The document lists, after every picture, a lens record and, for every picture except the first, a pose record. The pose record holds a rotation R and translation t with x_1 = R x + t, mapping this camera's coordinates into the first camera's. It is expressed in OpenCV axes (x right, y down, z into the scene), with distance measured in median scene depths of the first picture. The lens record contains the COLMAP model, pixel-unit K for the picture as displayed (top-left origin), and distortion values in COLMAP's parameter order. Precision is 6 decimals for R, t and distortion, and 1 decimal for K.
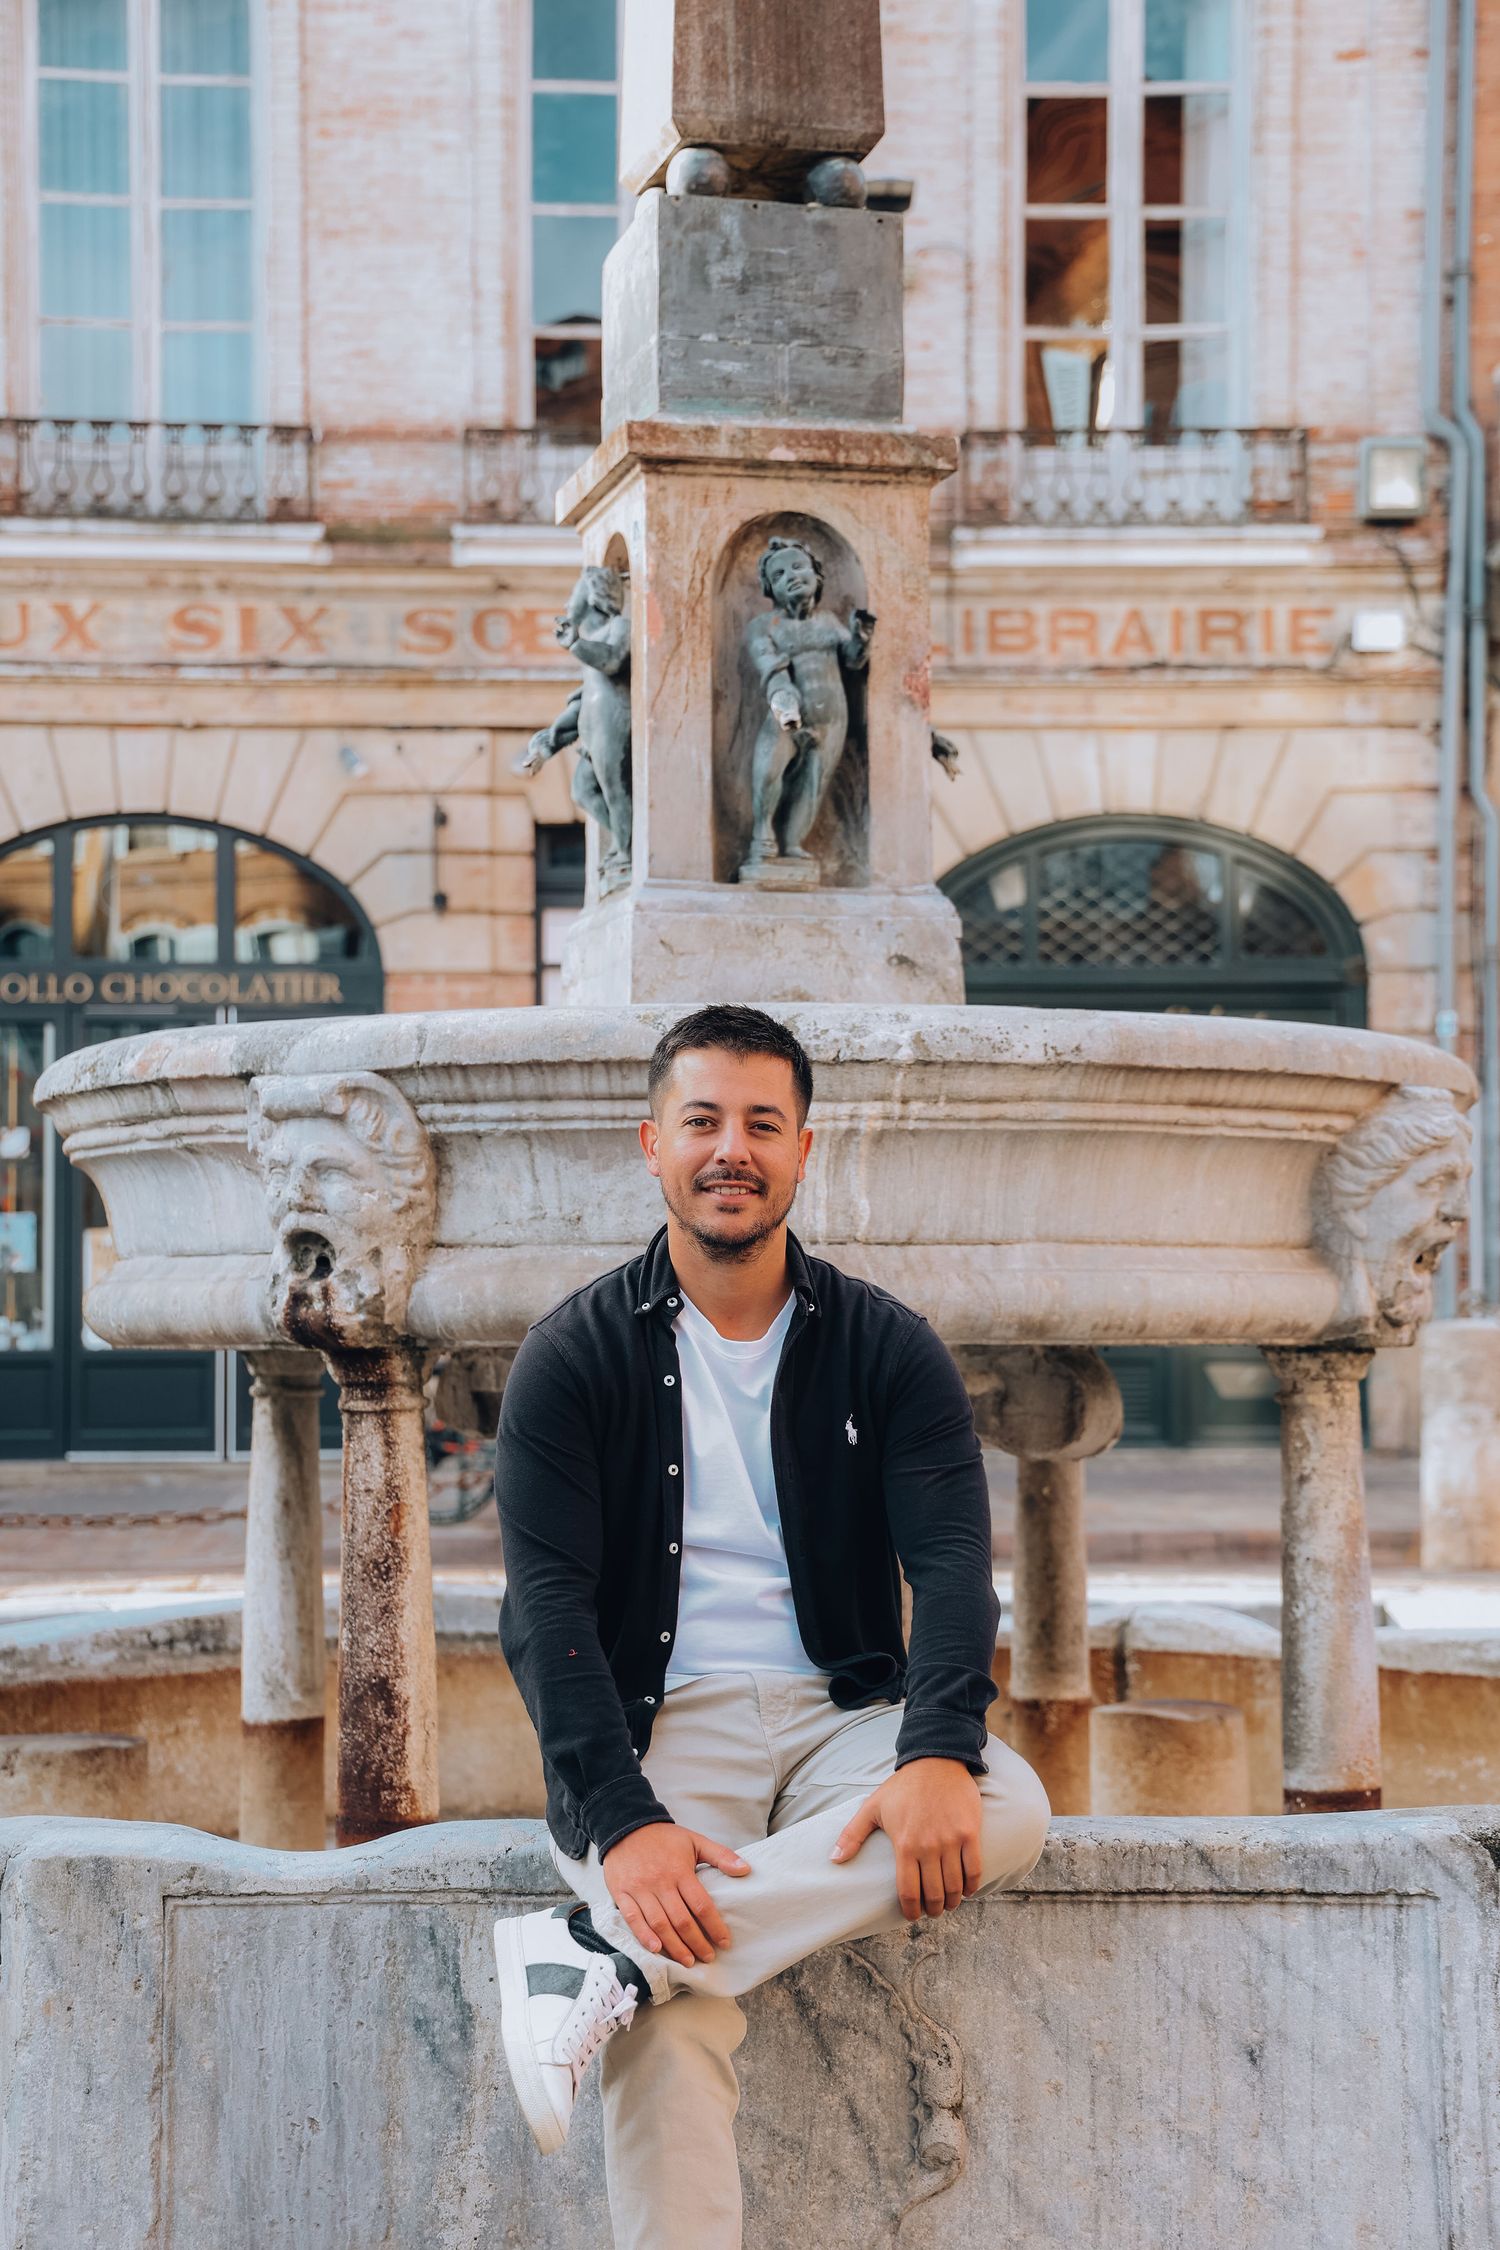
lens RADIAL K [[4084.6, 0, 751.1], [0, 4084.6, 1137.9], [0, 0, 1]] dist [0.348563, 0.000000]
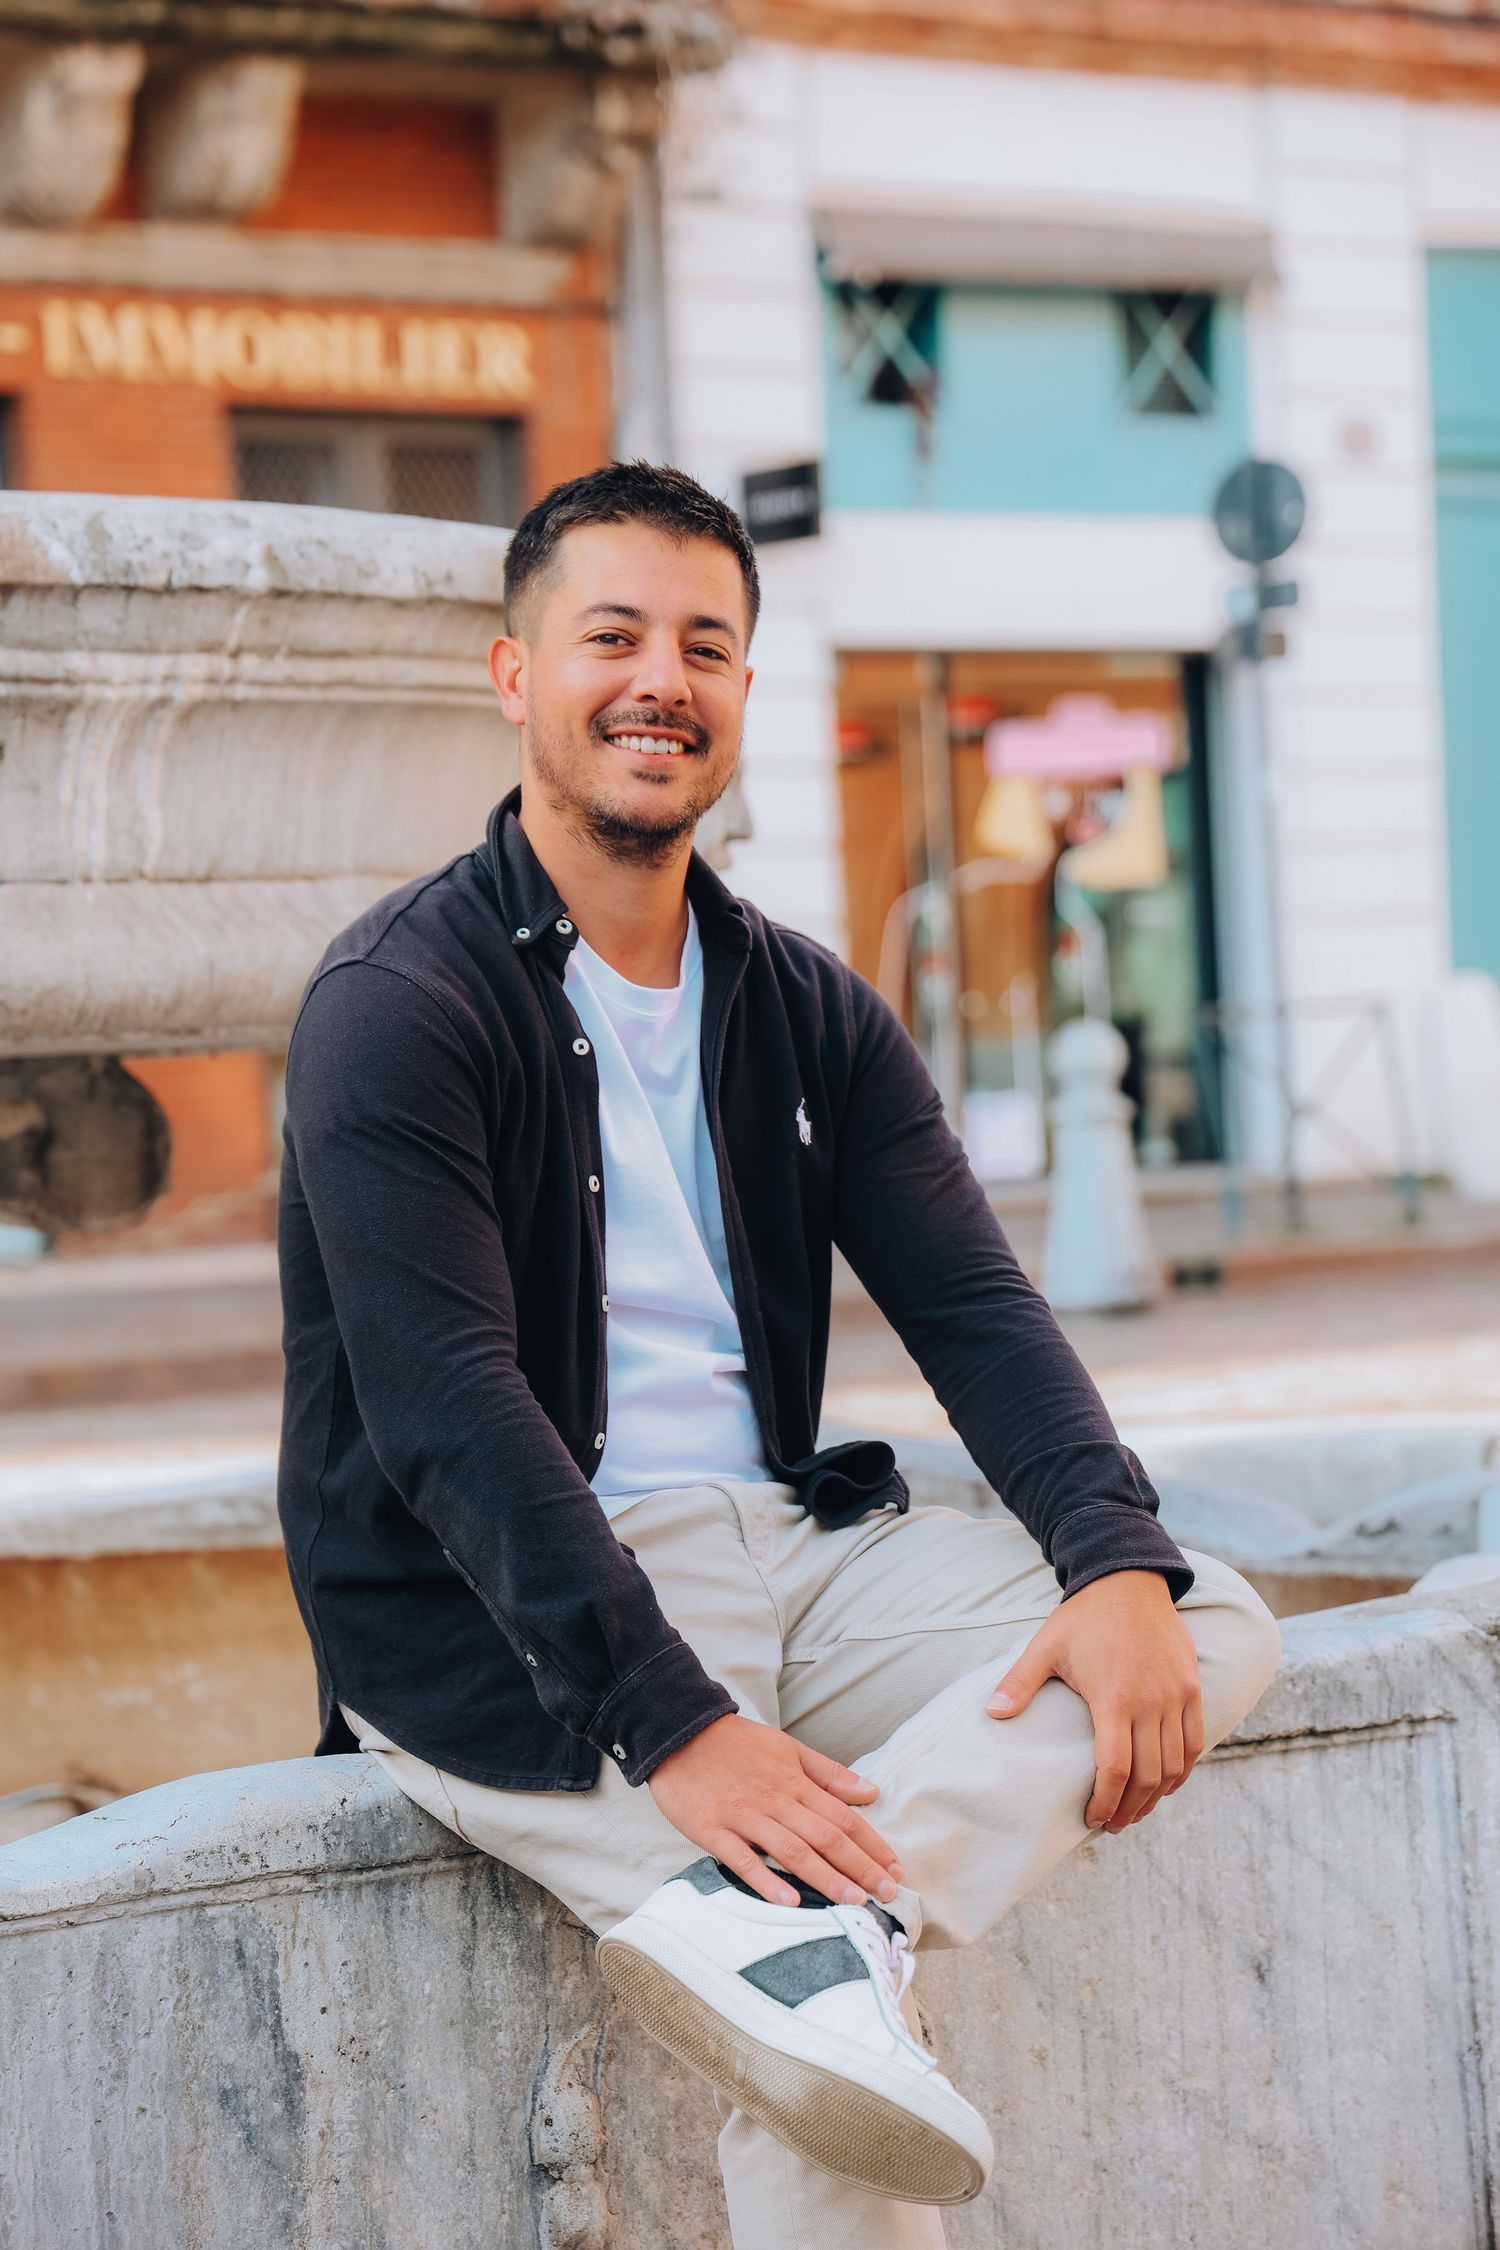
lens RADIAL K [[5939.4, 0, 739.9], [0, 5939.4, 1115.7], [0, 0, 1]] dist [0.625681, 0.000000]
pose [[0.819252, -0.044721, 0.571687, -0.525996], [0.026203, 0.998832, 0.040584, 0.032746], [-0.572834, -0.018268, 0.819468, 0.220107]]
